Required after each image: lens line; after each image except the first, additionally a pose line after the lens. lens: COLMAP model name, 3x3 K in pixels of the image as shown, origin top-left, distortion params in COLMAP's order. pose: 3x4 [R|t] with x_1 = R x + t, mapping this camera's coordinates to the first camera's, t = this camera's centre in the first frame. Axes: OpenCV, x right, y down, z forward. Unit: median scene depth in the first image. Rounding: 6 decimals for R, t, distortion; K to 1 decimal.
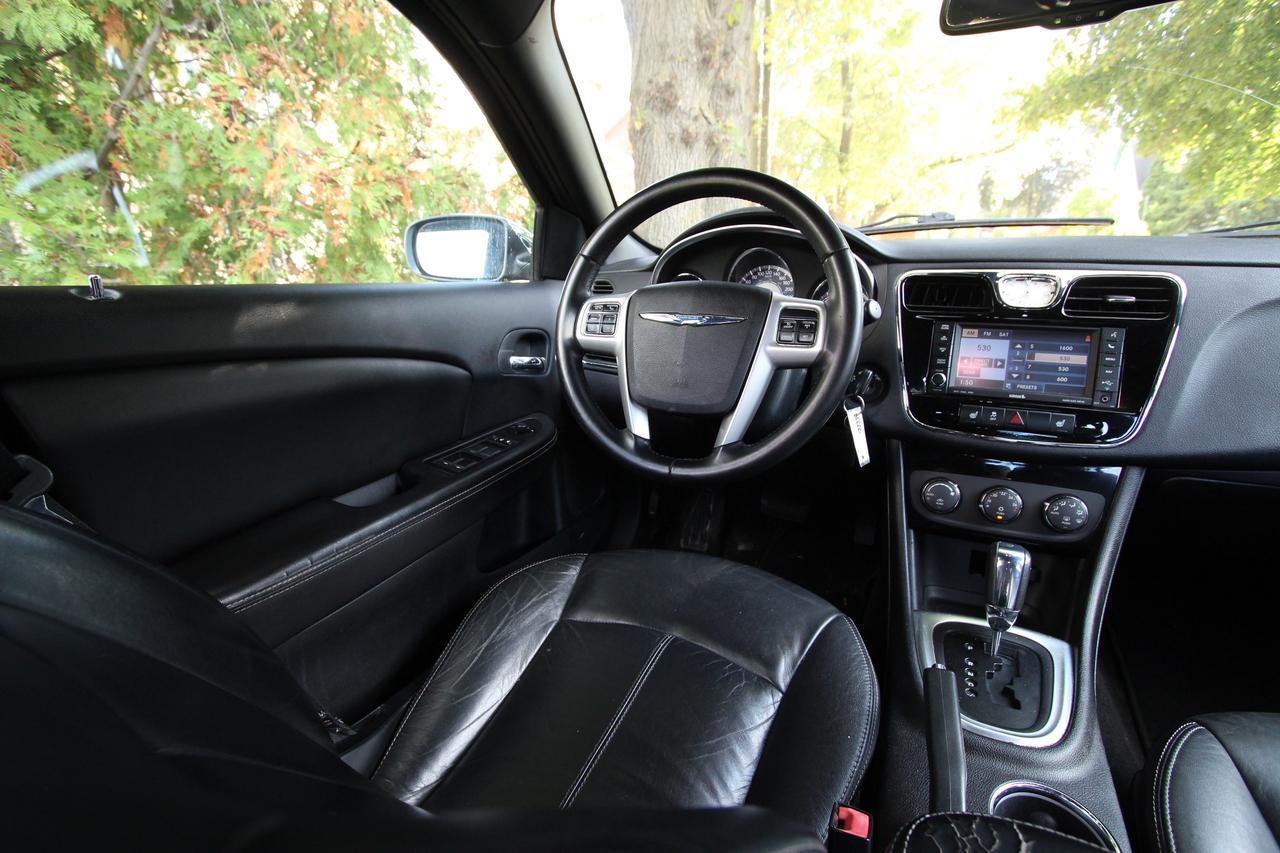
lens RADIAL K [[591.3, 0, 644.7], [0, 591.3, 426.2], [0, 0, 1]] dist [-0.021228, 0.003053]
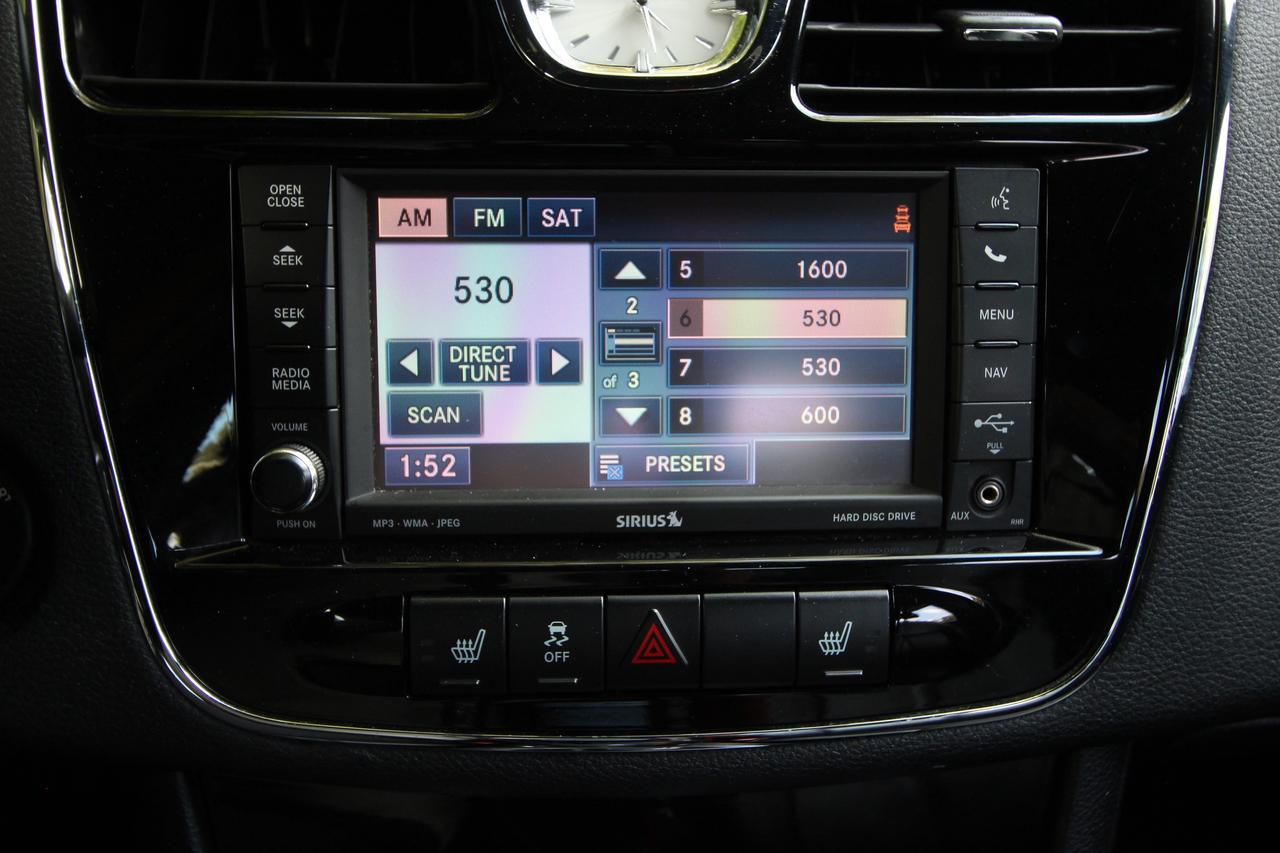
lens RADIAL K [[1115.5, 0, 641.6], [0, 1115.5, 425.5], [0, 0, 1]] dist [-0.051727, -0.002983]
pose [[0.873572, -0.174627, 0.454287, 0.438652], [0.114774, 0.981004, 0.156391, -0.139804], [-0.472968, -0.084478, 0.877021, 0.628274]]
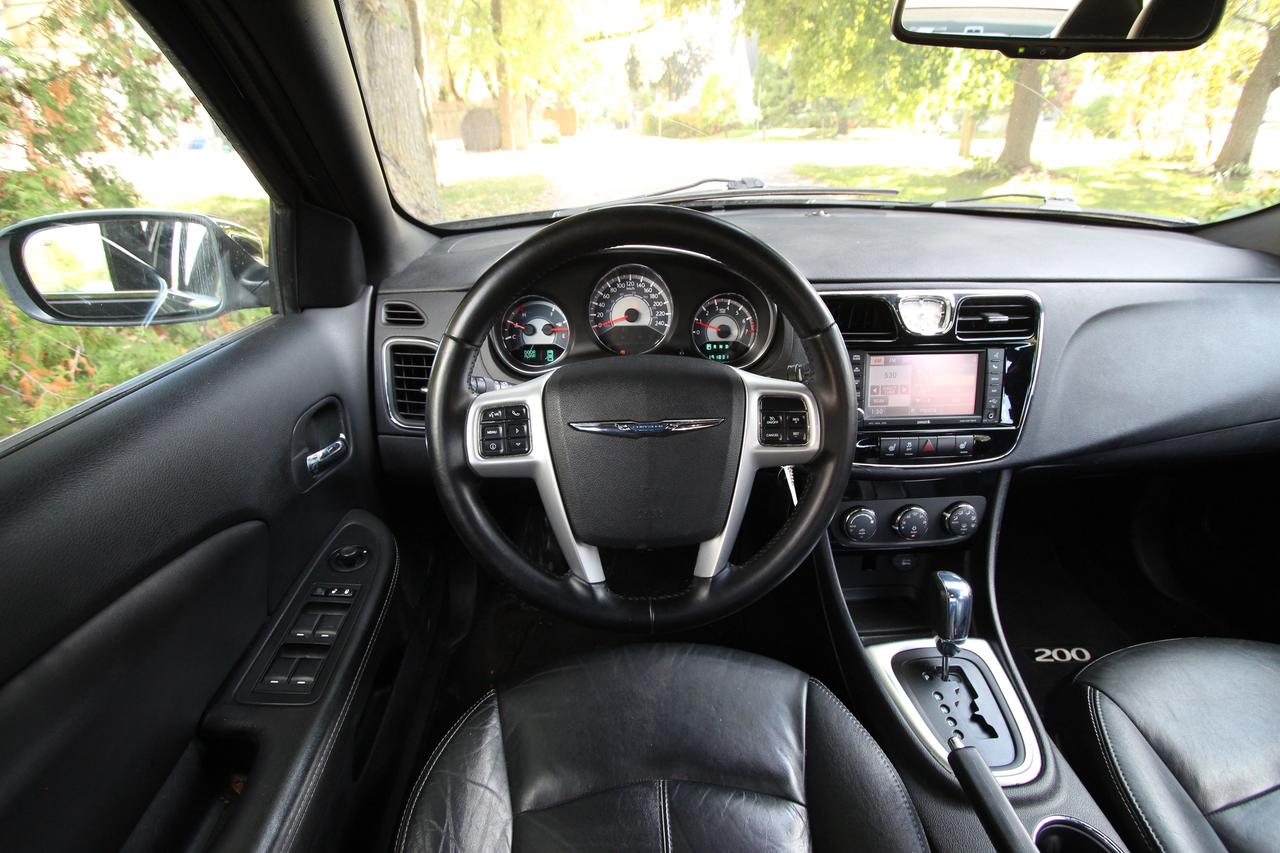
lens RADIAL K [[591.3, 0, 644.4], [0, 591.3, 428.8], [0, 0, 1]] dist [-0.021228, 0.003053]
pose [[0.867922, -0.212686, 0.448860, -0.234771], [0.128048, 0.968948, 0.211527, -0.303679], [-0.479911, -0.126113, 0.868206, 0.329604]]
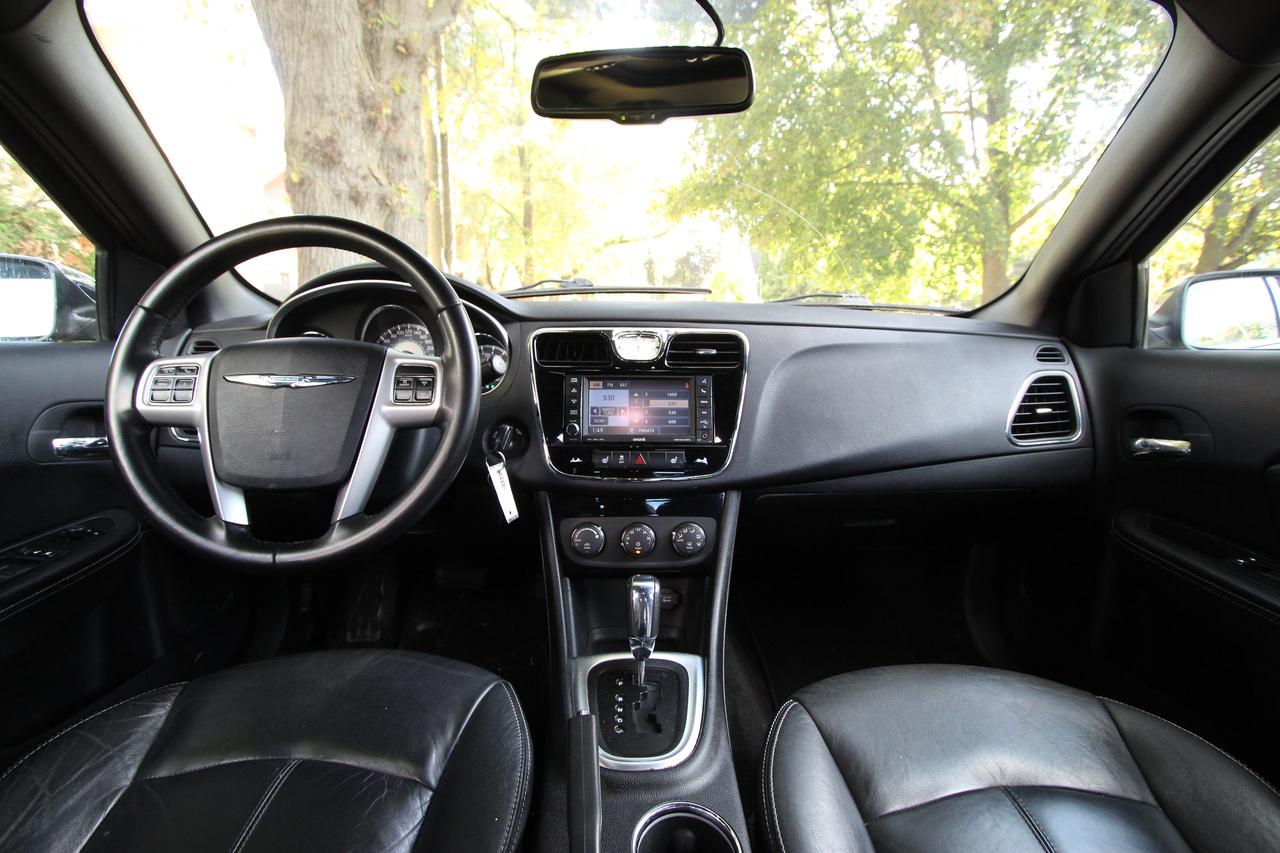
lens RADIAL K [[591.3, 0, 643.3], [0, 591.3, 428.8], [0, 0, 1]] dist [-0.021228, 0.003053]
pose [[0.883452, -0.066990, 0.463707, 0.119926], [0.113542, 0.990835, -0.073177, 0.011018], [-0.454555, 0.117298, 0.882962, 0.007729]]
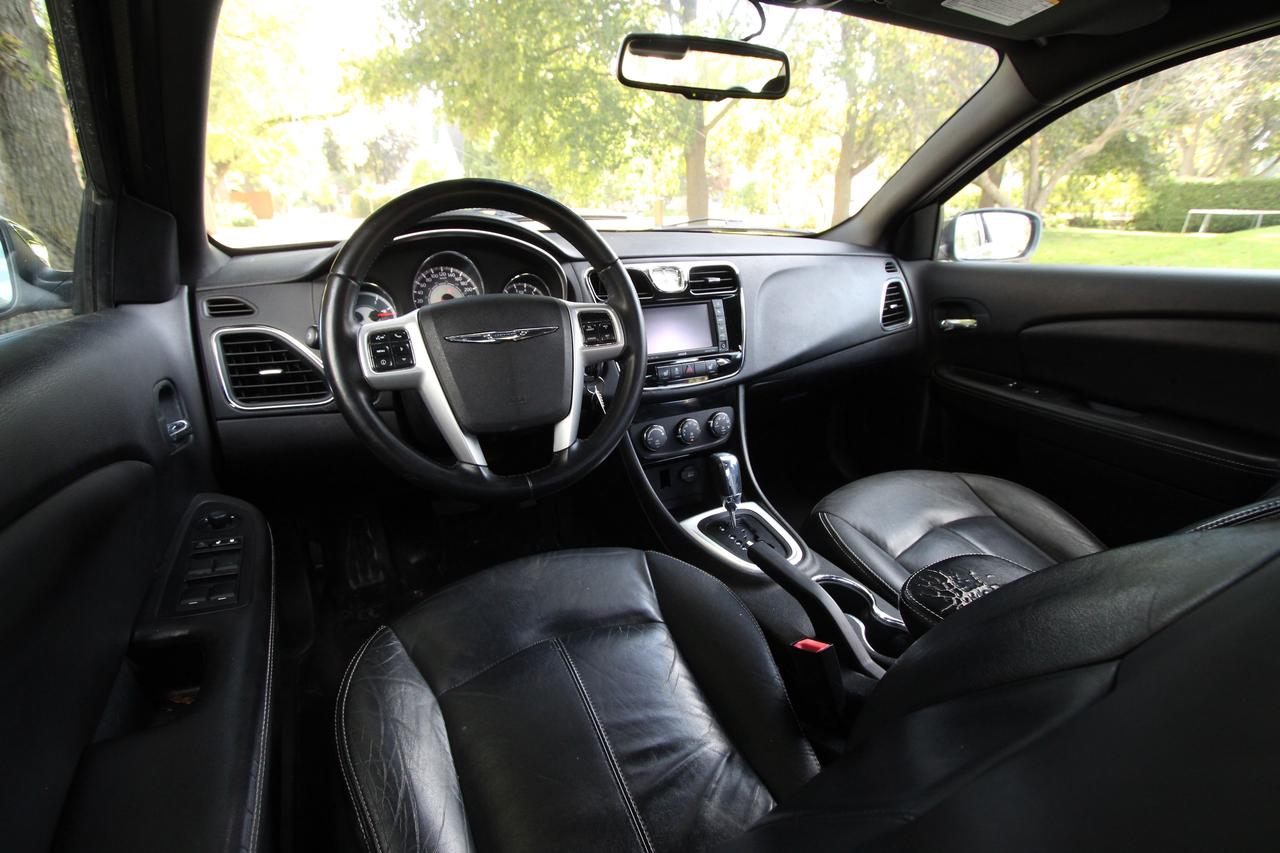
lens RADIAL K [[591.3, 0, 644.7], [0, 591.3, 426.8], [0, 0, 1]] dist [-0.021228, 0.003053]
pose [[0.576222, -0.268143, 0.772054, -0.537671], [0.224349, 0.960255, 0.166065, -0.133901], [-0.785898, 0.077519, 0.613477, 0.202365]]
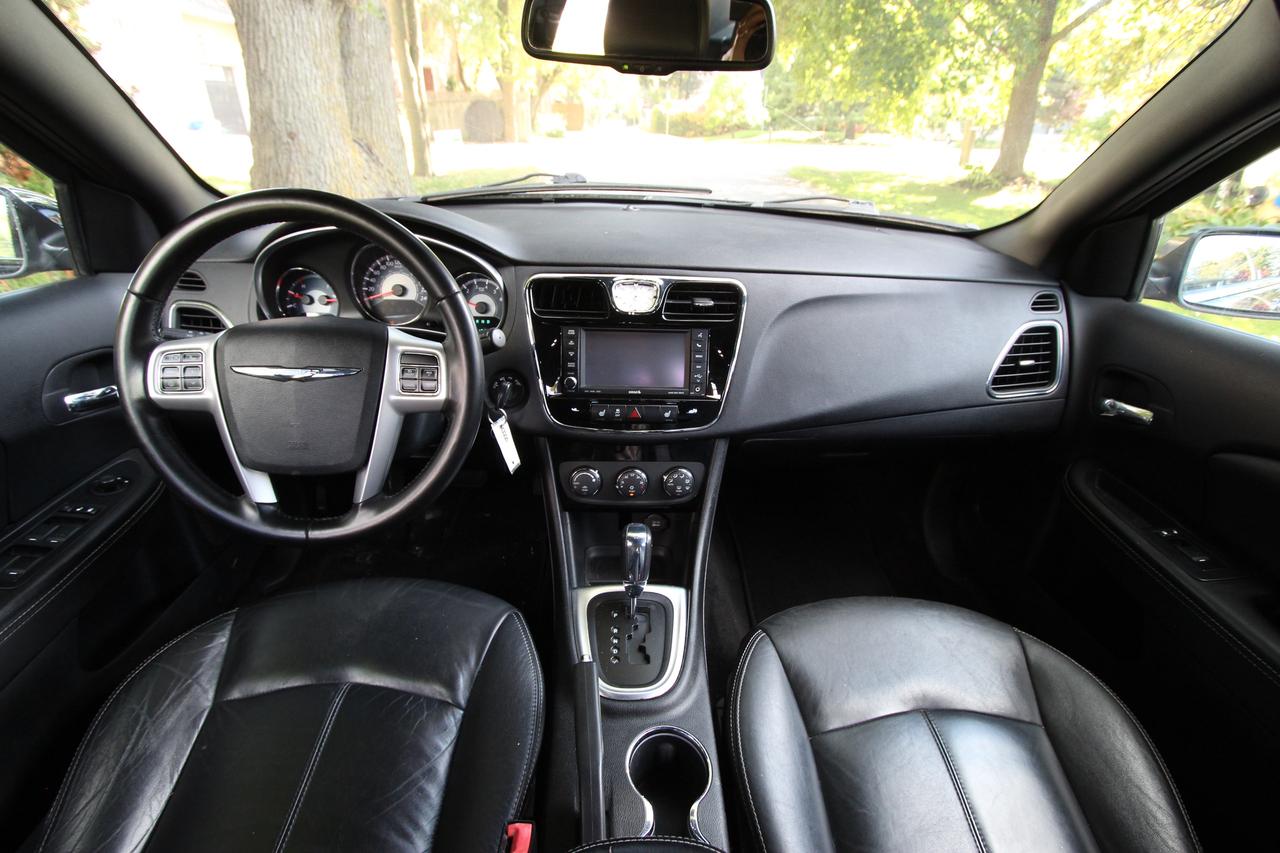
lens RADIAL K [[591.3, 0, 641.7], [0, 591.3, 429.9], [0, 0, 1]] dist [-0.021228, 0.003053]
pose [[0.877473, -0.180458, 0.444382, 0.113383], [0.090271, 0.972098, 0.216508, -0.218808], [-0.471054, -0.149865, 0.869281, -0.023854]]
